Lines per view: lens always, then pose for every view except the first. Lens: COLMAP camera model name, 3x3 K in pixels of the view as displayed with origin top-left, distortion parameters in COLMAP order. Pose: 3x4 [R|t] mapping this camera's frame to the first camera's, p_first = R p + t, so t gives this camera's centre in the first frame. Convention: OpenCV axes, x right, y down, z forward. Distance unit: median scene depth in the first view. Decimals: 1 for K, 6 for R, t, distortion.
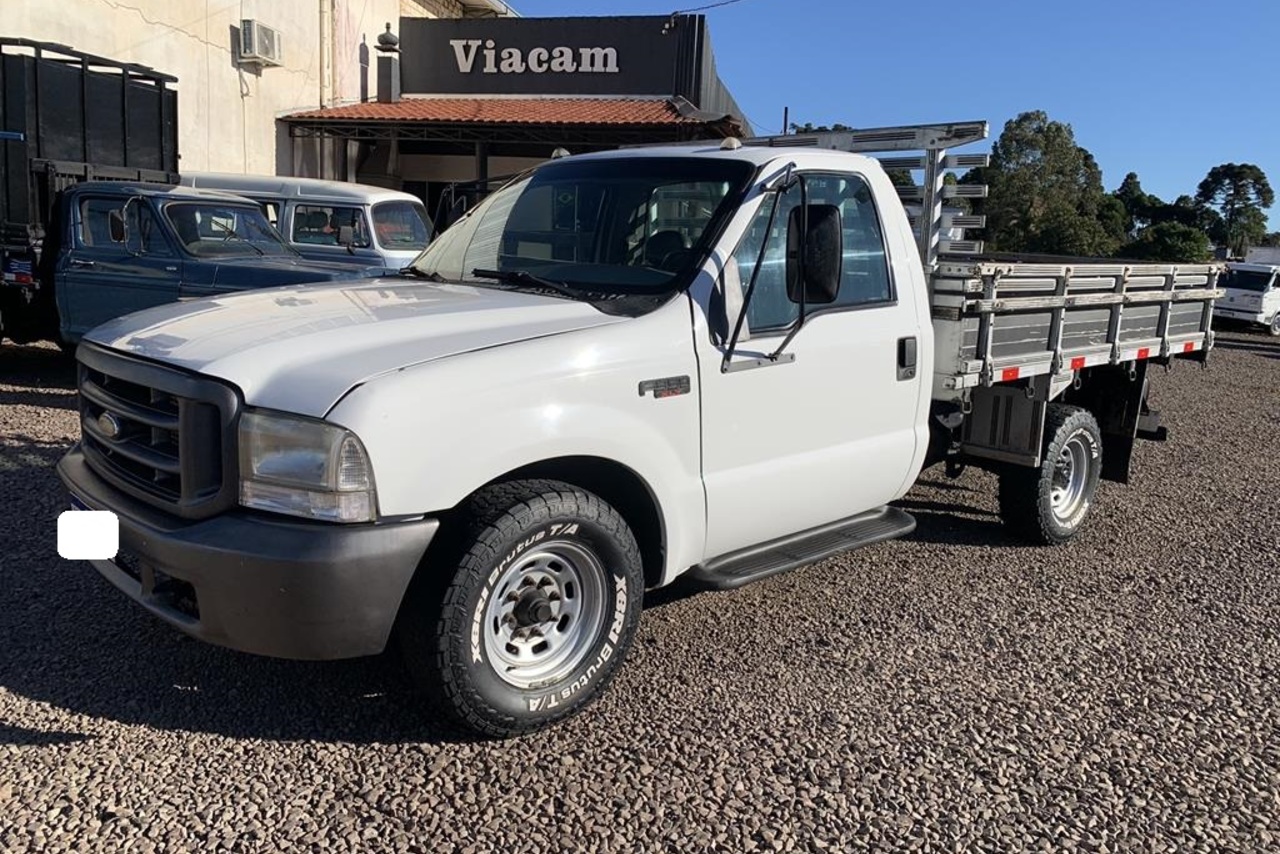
lens RADIAL K [[975.0, 0, 638.3], [0, 975.0, 432.0], [0, 0, 1]] dist [0.043099, -0.050321]
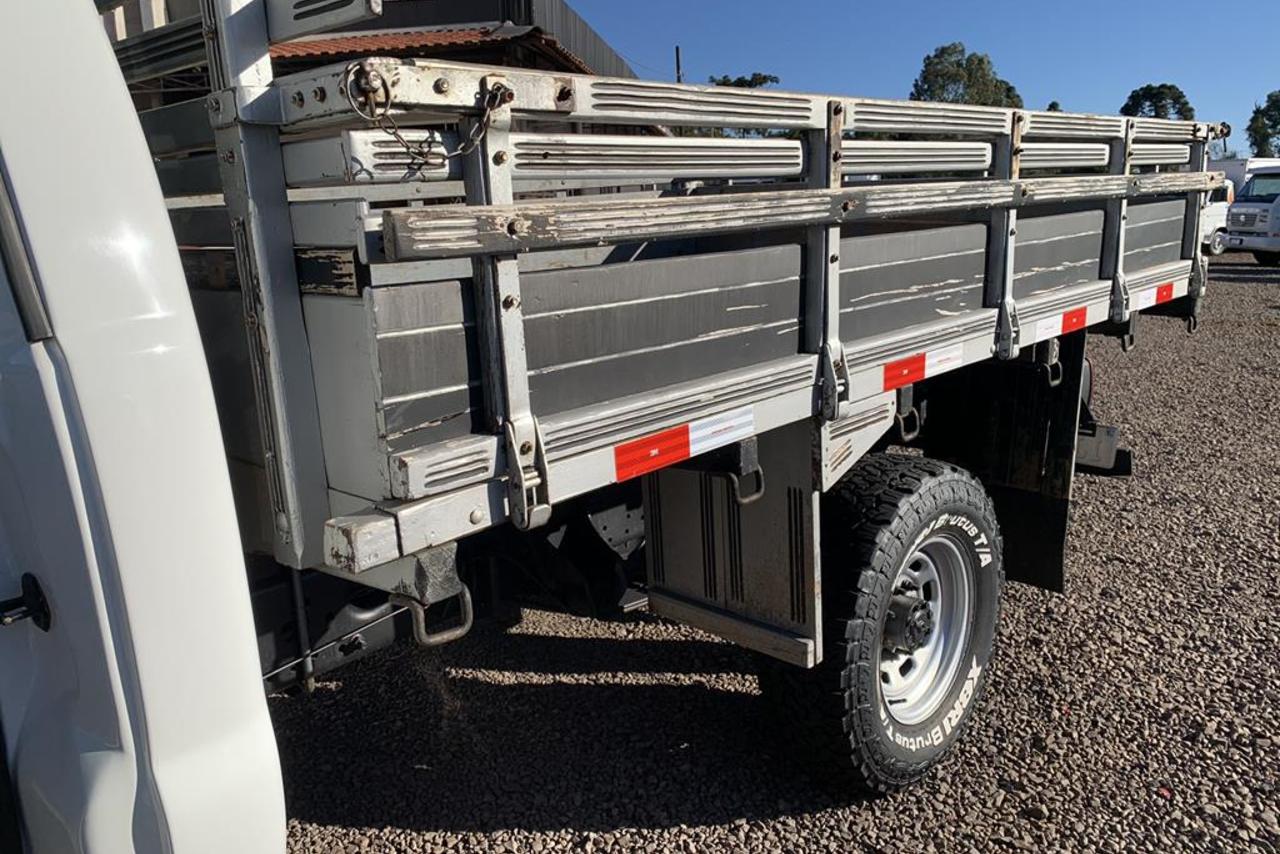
lens RADIAL K [[975.0, 0, 639.3], [0, 975.0, 422.6], [0, 0, 1]] dist [0.043099, -0.050321]
pose [[0.995020, -0.088638, 0.045587, 0.299754], [0.087560, 0.995842, 0.025132, -0.063165], [-0.047625, -0.021015, 0.998644, 0.576823]]
